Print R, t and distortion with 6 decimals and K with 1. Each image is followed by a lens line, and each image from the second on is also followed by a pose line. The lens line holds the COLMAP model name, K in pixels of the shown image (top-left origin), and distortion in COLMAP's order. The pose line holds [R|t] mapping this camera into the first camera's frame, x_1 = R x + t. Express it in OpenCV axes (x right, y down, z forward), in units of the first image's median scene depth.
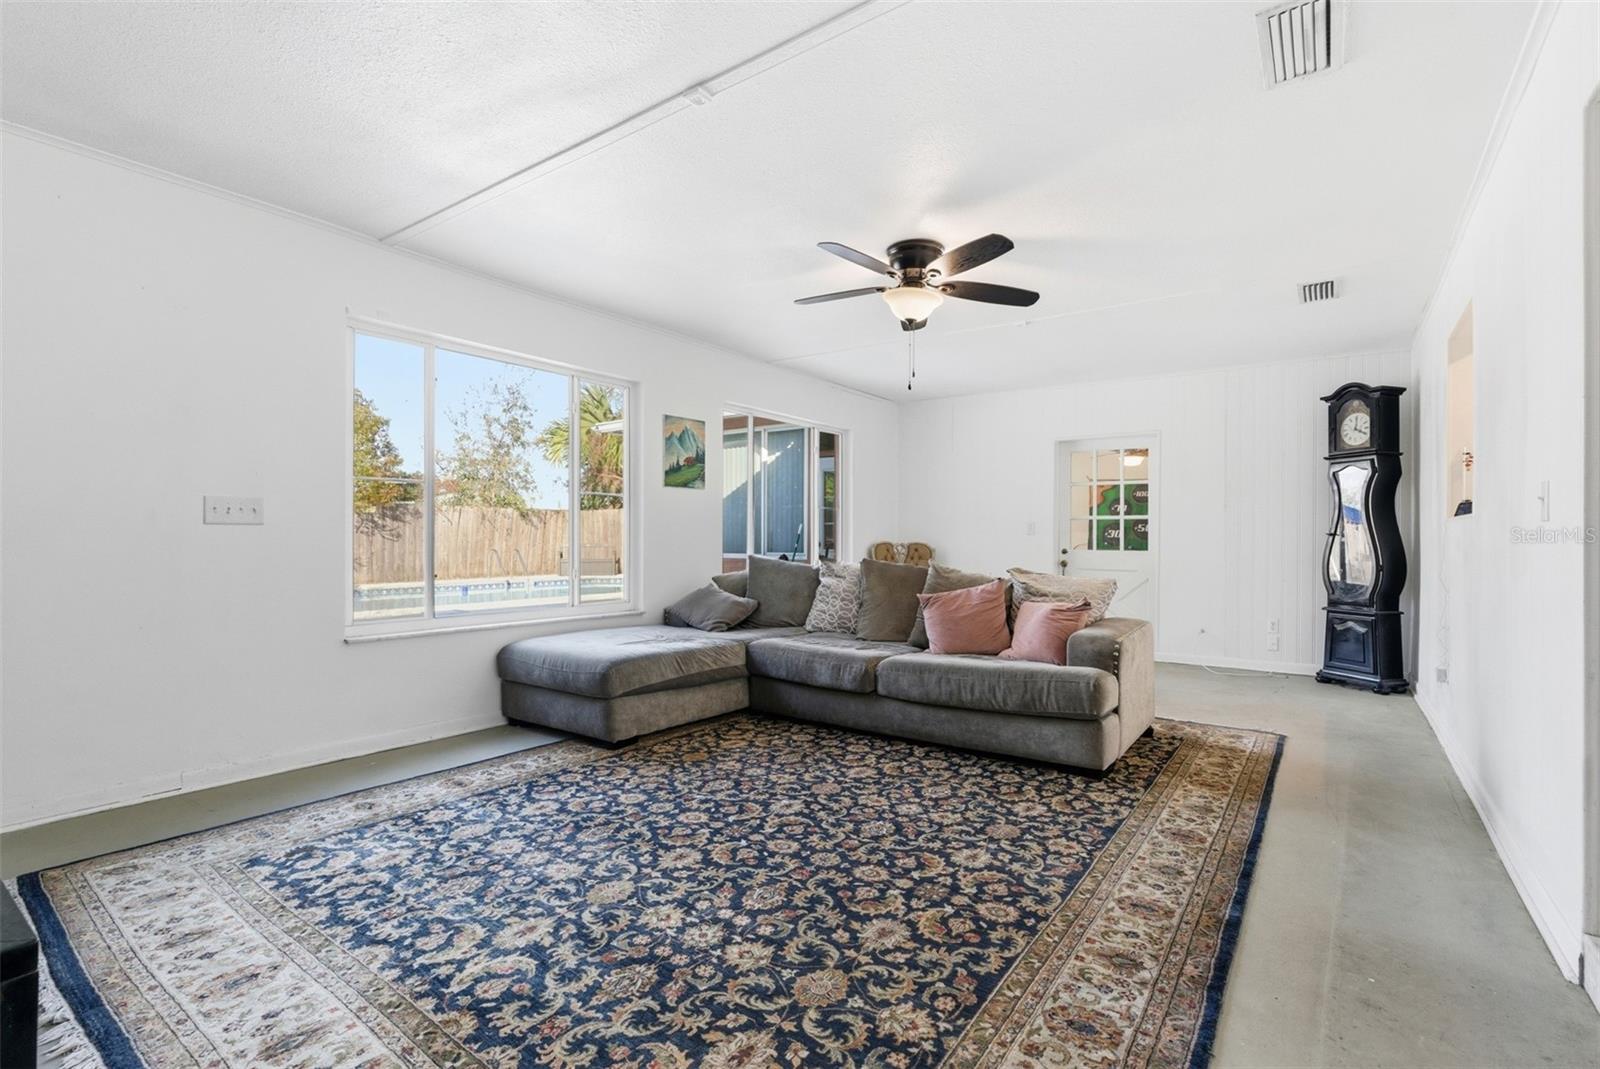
lens RADIAL K [[730.6, 0, 797.0], [0, 730.6, 541.9], [0, 0, 1]] dist [-0.011235, 0.003313]
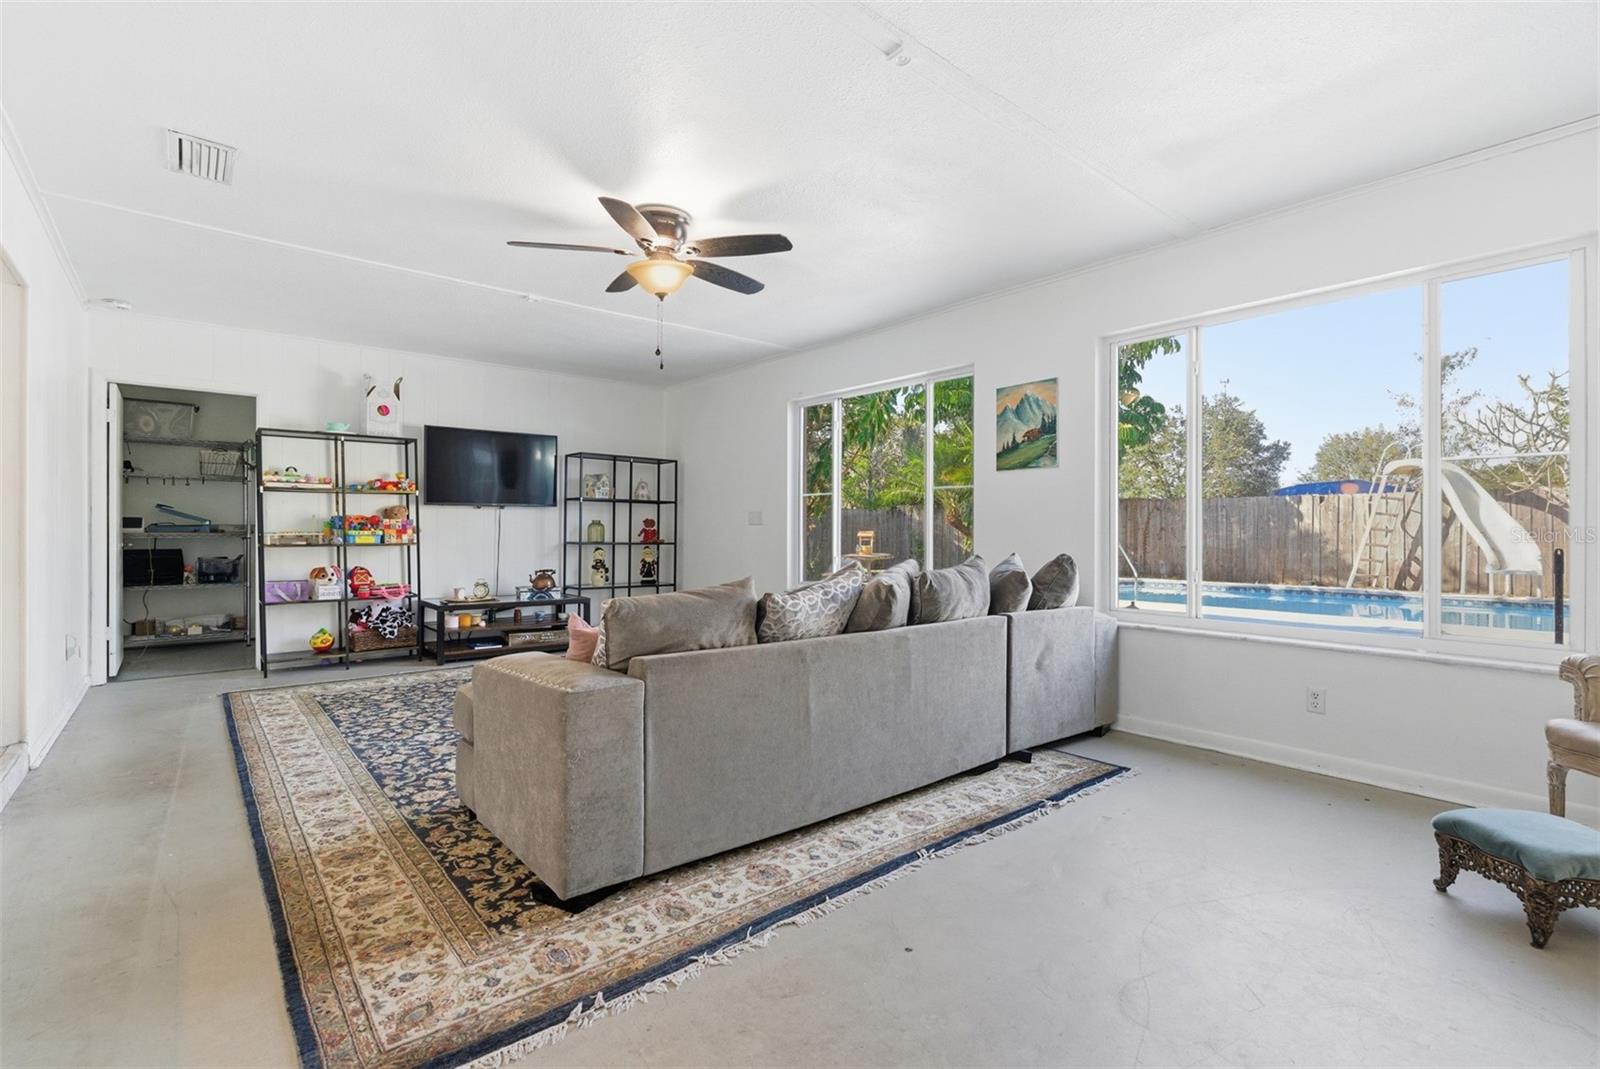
lens RADIAL K [[730.6, 0, 793.2], [0, 730.6, 520.4], [0, 0, 1]] dist [-0.011235, 0.003313]
pose [[-0.233026, -0.022870, -0.972201, 1.289705], [-0.016174, 0.999676, -0.019639, 0.005597], [0.972336, 0.011148, -0.233321, 1.748085]]
